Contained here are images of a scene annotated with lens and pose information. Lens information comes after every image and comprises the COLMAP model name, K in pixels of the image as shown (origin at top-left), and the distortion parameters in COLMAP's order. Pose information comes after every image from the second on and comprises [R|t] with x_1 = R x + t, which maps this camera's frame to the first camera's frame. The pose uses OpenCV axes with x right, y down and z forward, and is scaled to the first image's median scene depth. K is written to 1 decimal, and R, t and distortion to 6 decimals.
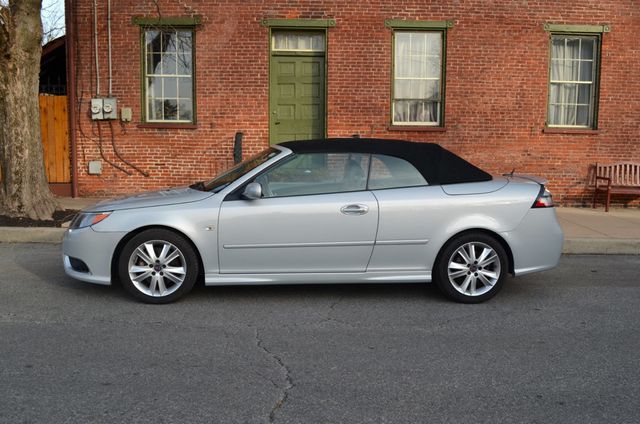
lens RADIAL K [[583.8, 0, 308.3], [0, 583.8, 213.2], [0, 0, 1]] dist [-0.053986, 0.005128]
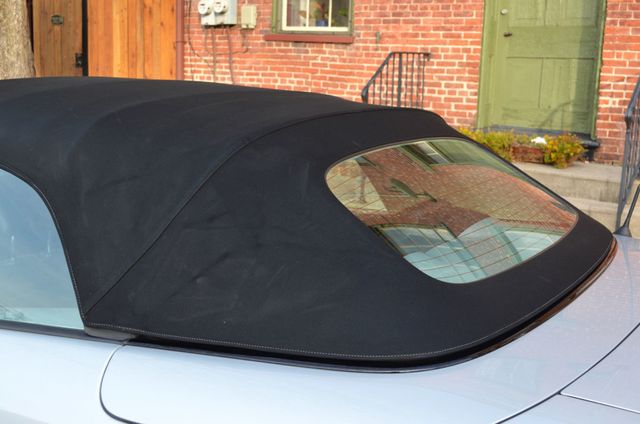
lens RADIAL K [[779.0, 0, 320.0], [0, 779.0, 212.0], [0, 0, 1]] dist [-0.015787, -0.033092]
pose [[0.831772, 0.127892, -0.540184, 0.190390], [-0.092248, 0.991414, 0.092680, -0.055300], [0.547399, -0.027257, 0.836428, 0.381373]]
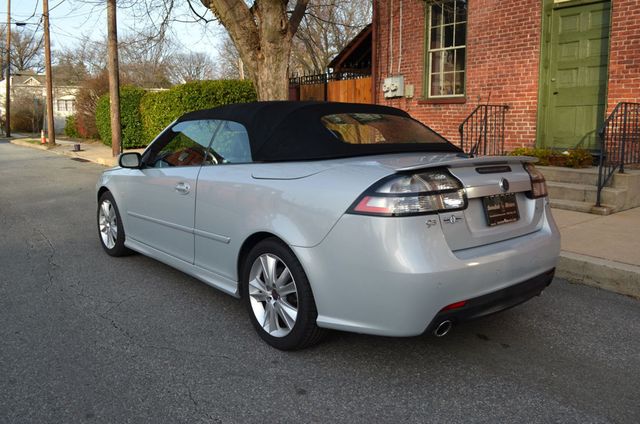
lens RADIAL K [[528.3, 0, 320.0], [0, 528.3, 212.0], [0, 0, 1]] dist [-0.060377, 0.002266]
pose [[0.595320, 0.120890, -0.794343, 0.357127], [-0.087875, 0.992482, 0.085186, -0.023490], [0.798669, 0.019090, 0.601467, 0.315111]]
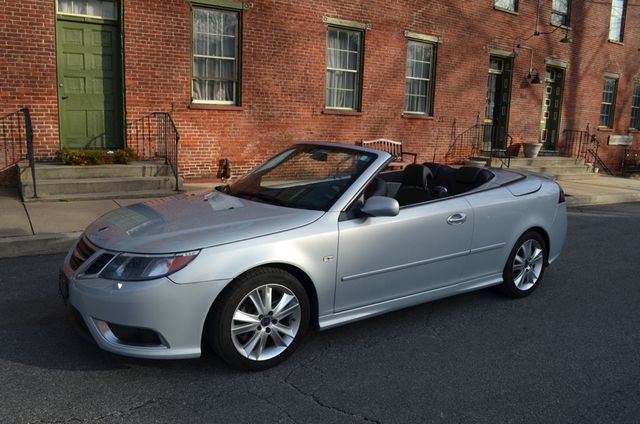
lens RADIAL K [[523.1, 0, 321.5], [0, 523.1, 221.0], [0, 0, 1]] dist [-0.072579, 0.011258]
pose [[0.837543, -0.086416, 0.539494, -0.166815], [0.041118, 0.994582, 0.095478, -0.027425], [-0.544822, -0.057784, 0.836558, 0.130508]]
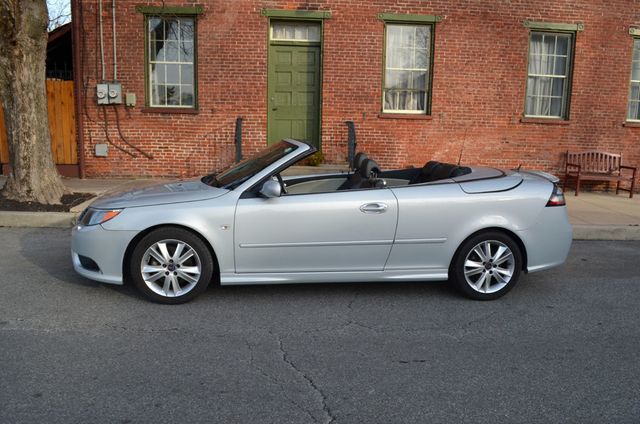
lens RADIAL K [[523.1, 0, 321.5], [0, 523.1, 221.0], [0, 0, 1]] dist [-0.072579, 0.011258]
pose [[0.998690, 0.003738, 0.051027, -0.016395], [-0.006923, 0.998028, 0.062390, -0.012026], [-0.050694, -0.062662, 0.996747, 0.039459]]
